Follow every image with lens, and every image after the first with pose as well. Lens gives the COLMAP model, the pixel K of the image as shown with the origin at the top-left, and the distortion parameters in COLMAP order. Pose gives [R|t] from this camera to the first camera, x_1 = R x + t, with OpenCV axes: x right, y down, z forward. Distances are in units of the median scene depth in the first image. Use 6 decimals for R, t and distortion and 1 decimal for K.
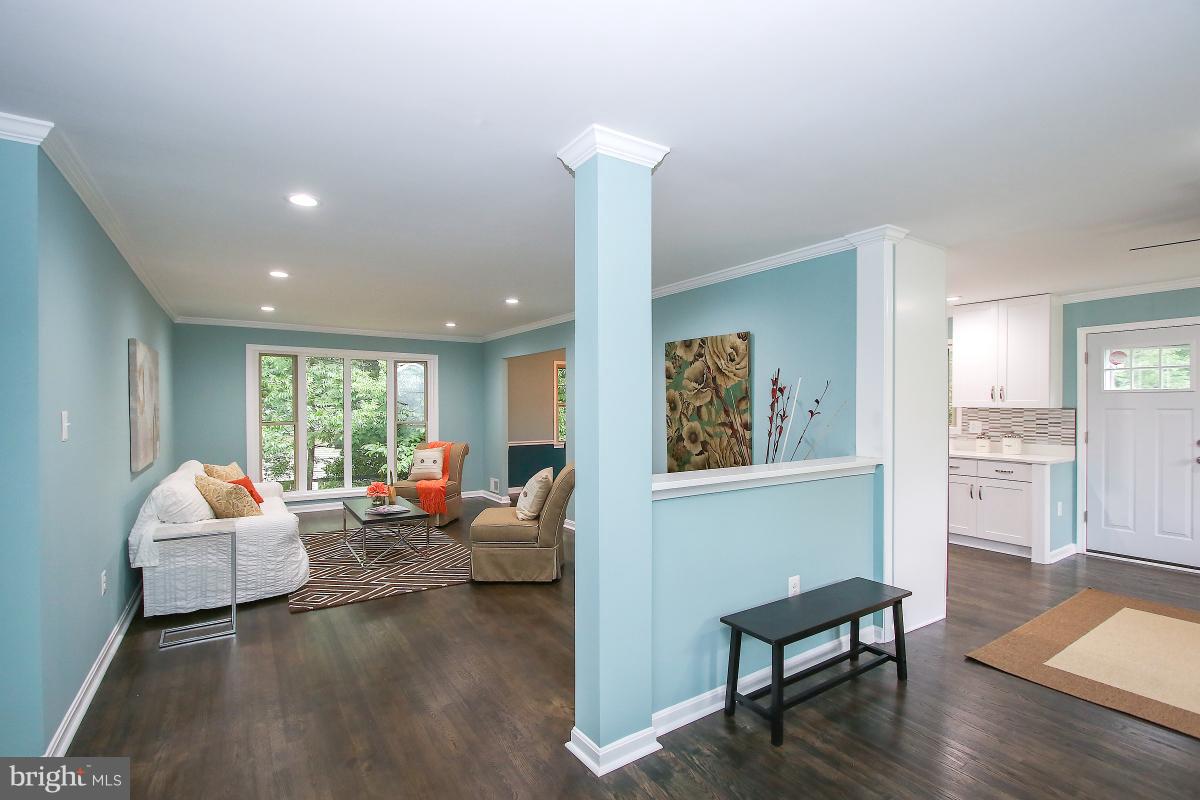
lens RADIAL K [[543.8, 0, 596.8], [0, 543.8, 407.0], [0, 0, 1]] dist [-0.005329, -0.000255]
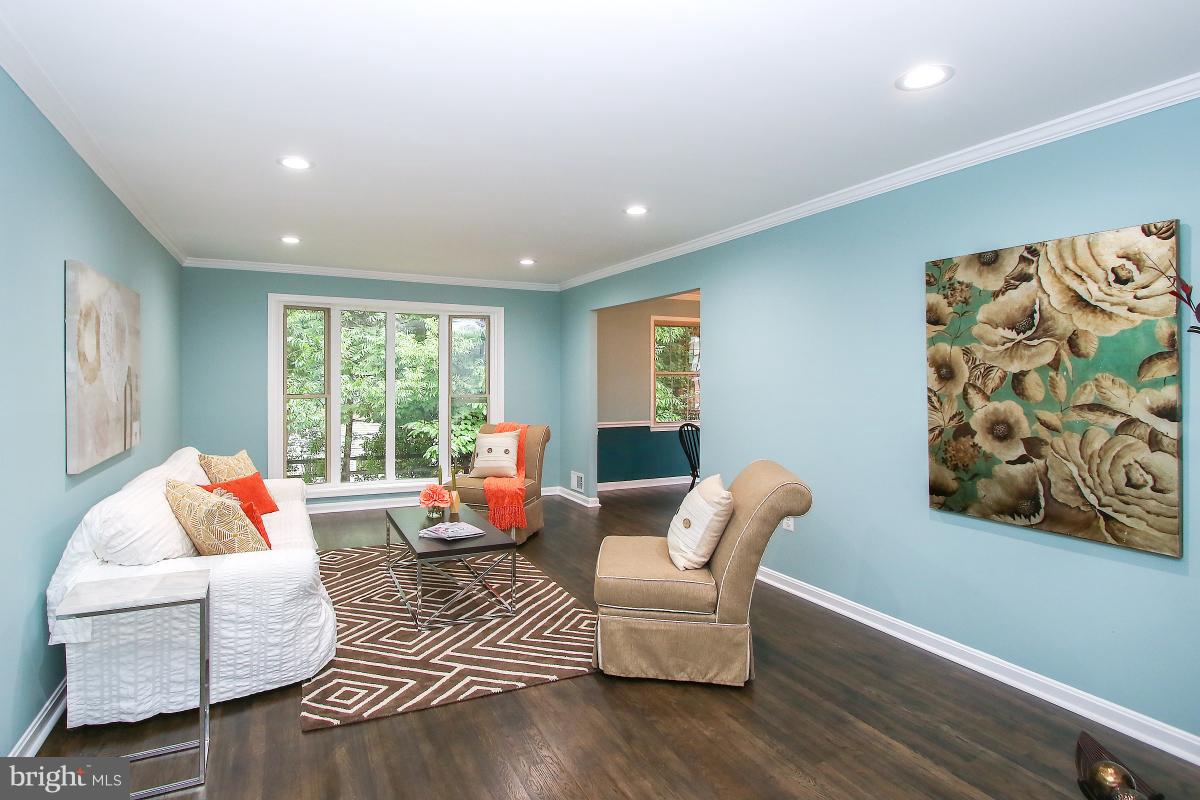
lens RADIAL K [[626.0, 0, 569.3], [0, 626.0, 373.3], [0, 0, 1]] dist [-0.011094, 0.000816]
pose [[0.989203, 0.002896, -0.146520, -0.156969], [-0.004051, 0.999963, -0.007583, 0.005696], [0.146492, 0.008095, 0.989179, 0.319191]]
